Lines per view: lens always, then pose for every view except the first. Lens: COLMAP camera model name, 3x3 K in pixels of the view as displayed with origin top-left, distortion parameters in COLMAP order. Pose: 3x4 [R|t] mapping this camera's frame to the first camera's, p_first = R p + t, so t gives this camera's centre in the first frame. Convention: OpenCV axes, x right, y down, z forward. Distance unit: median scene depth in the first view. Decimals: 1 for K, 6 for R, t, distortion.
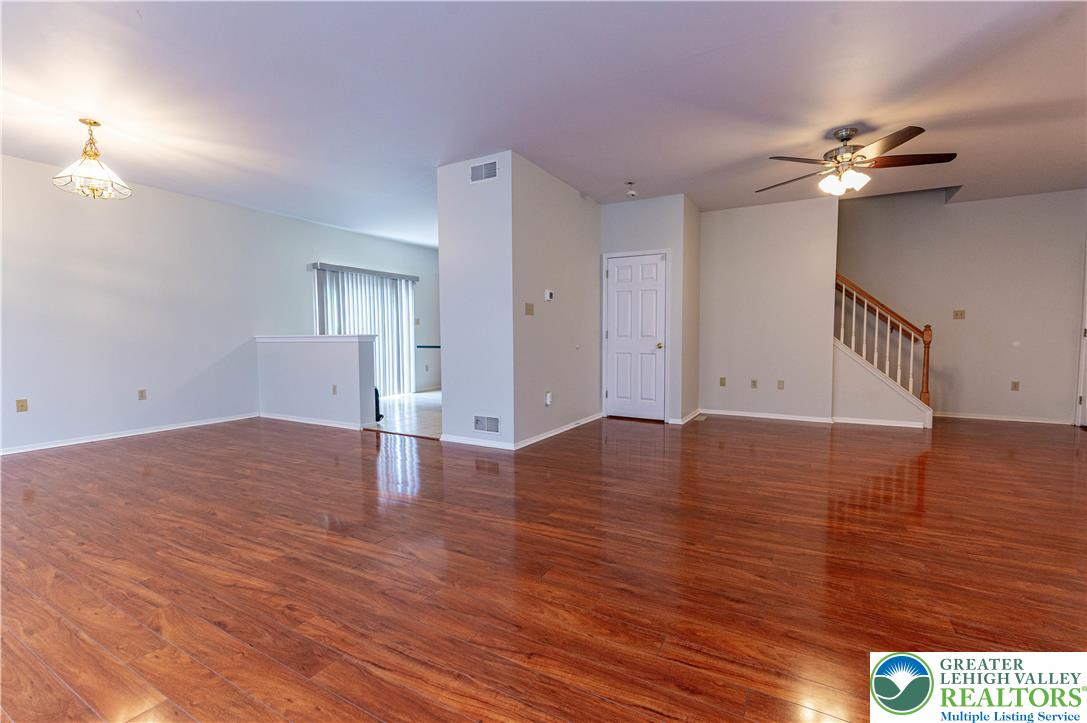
lens RADIAL K [[466.6, 0, 554.4], [0, 466.6, 359.5], [0, 0, 1]] dist [0.000019, -0.000343]
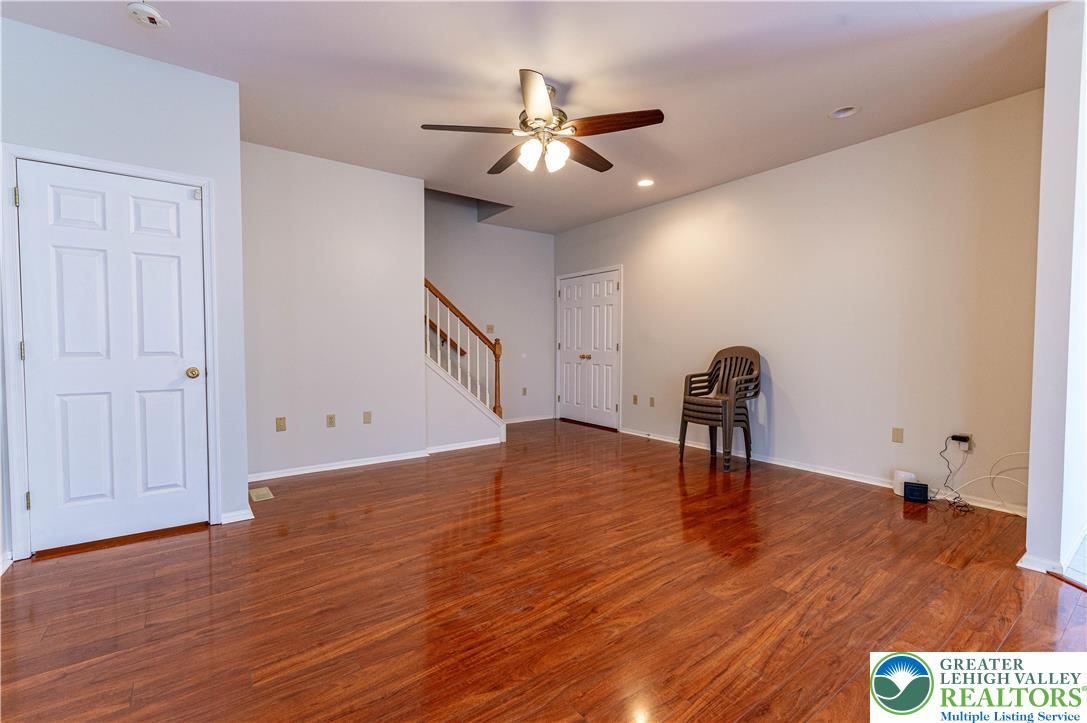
lens RADIAL K [[474.6, 0, 546.0], [0, 474.6, 360.8], [0, 0, 1]] dist [0.000666, 0.000191]
pose [[0.414922, -0.028083, 0.909424, -0.080884], [0.045377, 0.998918, 0.010143, -0.032989], [-0.908725, 0.037059, 0.415747, 0.499607]]
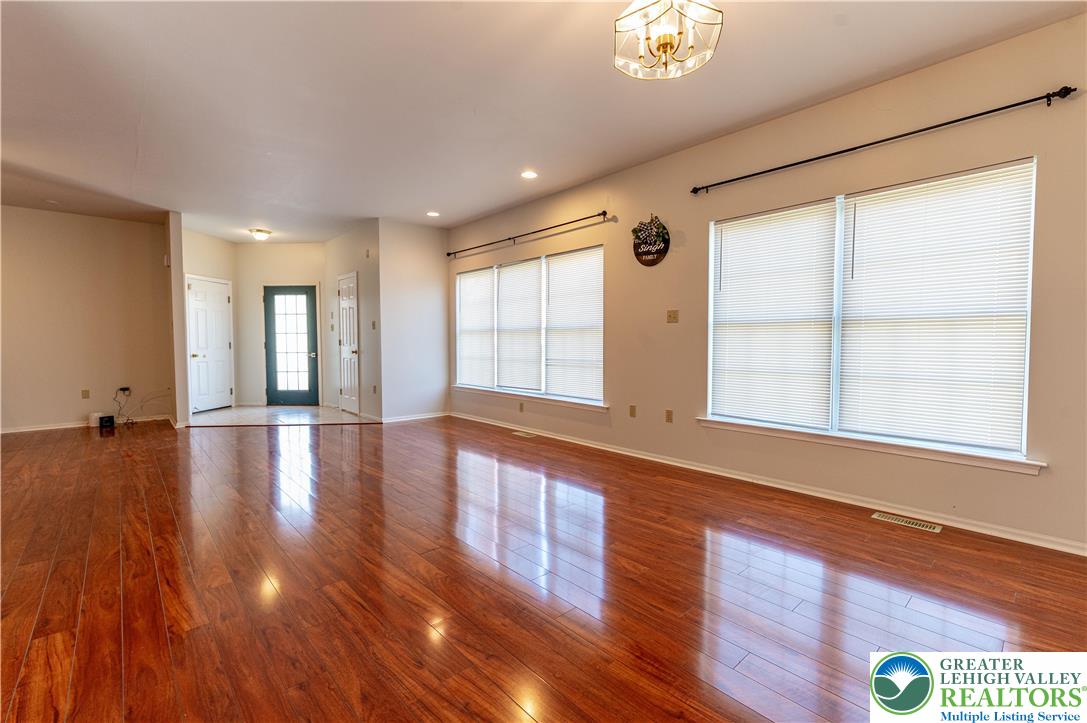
lens RADIAL K [[477.6, 0, 555.9], [0, 477.6, 360.4], [0, 0, 1]] dist [0.001393, -0.000336]
pose [[-0.949572, -0.006631, 0.313479, -0.721643], [0.022729, 0.995690, 0.089910, -0.057754], [-0.312724, 0.092501, -0.945329, 1.077166]]
